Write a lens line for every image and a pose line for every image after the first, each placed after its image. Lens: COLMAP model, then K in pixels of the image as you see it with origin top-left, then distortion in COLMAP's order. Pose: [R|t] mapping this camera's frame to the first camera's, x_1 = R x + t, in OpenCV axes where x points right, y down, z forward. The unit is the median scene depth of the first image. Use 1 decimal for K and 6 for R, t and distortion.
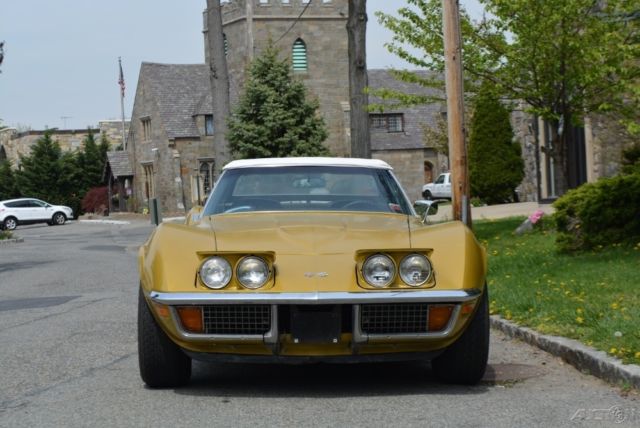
lens RADIAL K [[1477.3, 0, 315.6], [0, 1477.3, 215.0], [0, 0, 1]] dist [-0.020151, 0.000000]
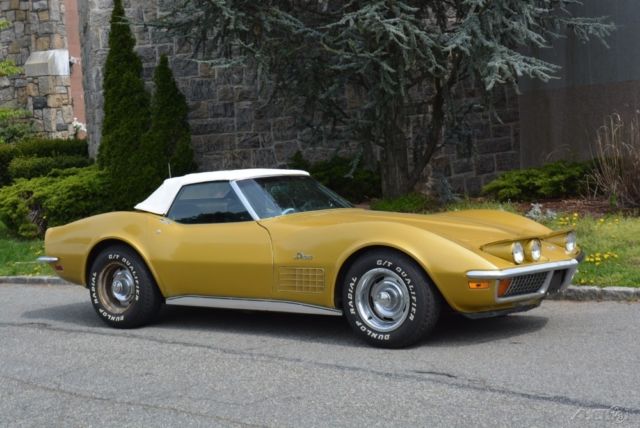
lens RADIAL K [[1101.3, 0, 318.0], [0, 1101.3, 220.3], [0, 0, 1]] dist [-0.005105, 0.000000]
pose [[0.593472, -0.059537, 0.802650, -0.323050], [0.043479, 0.998176, 0.041892, -0.013934], [-0.803679, 0.010037, 0.594978, 0.166663]]
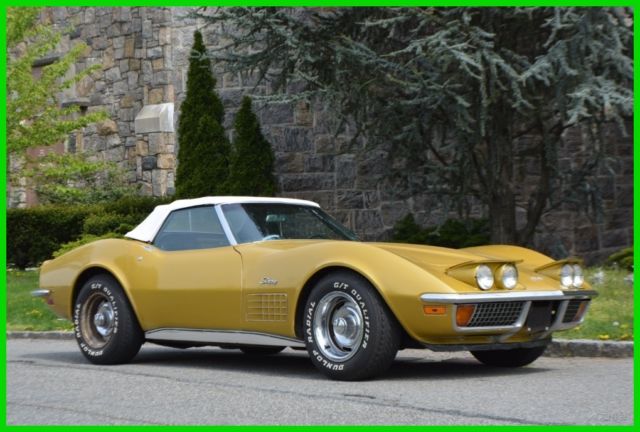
lens RADIAL K [[1377.9, 0, 304.0], [0, 1377.9, 261.8], [0, 0, 1]] dist [-0.033151, 0.000000]
pose [[0.735758, 0.007579, 0.677202, -0.308525], [0.010086, 0.999704, -0.022146, 0.015911], [-0.677169, 0.023125, 0.735464, 0.075844]]
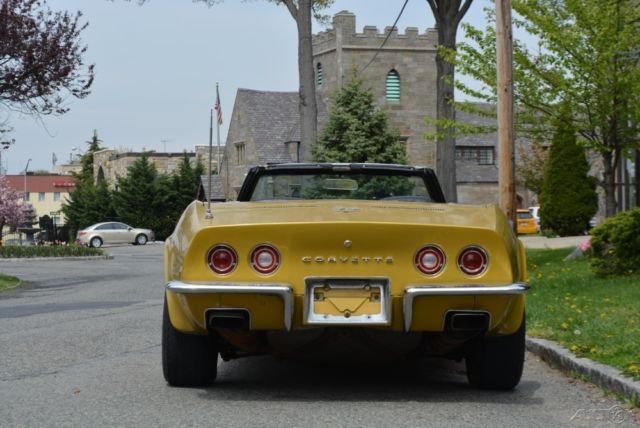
lens RADIAL K [[1477.3, 0, 322.6], [0, 1477.3, 213.5], [0, 0, 1]] dist [-0.020151, 0.000000]
pose [[0.997544, 0.032822, -0.061880, 0.025548], [-0.034146, 0.999207, -0.020459, 0.006416], [0.061160, 0.022521, 0.997874, -0.048618]]
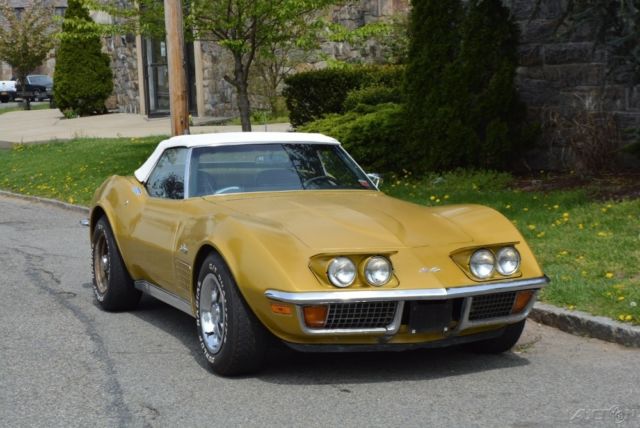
lens RADIAL K [[1477.3, 0, 316.3], [0, 1477.3, 214.6], [0, 0, 1]] dist [-0.020151, 0.000000]
pose [[0.935628, -0.032696, 0.351470, -0.144103], [0.006089, 0.997048, 0.076541, -0.026352], [-0.352935, -0.069474, 0.933065, 0.006293]]
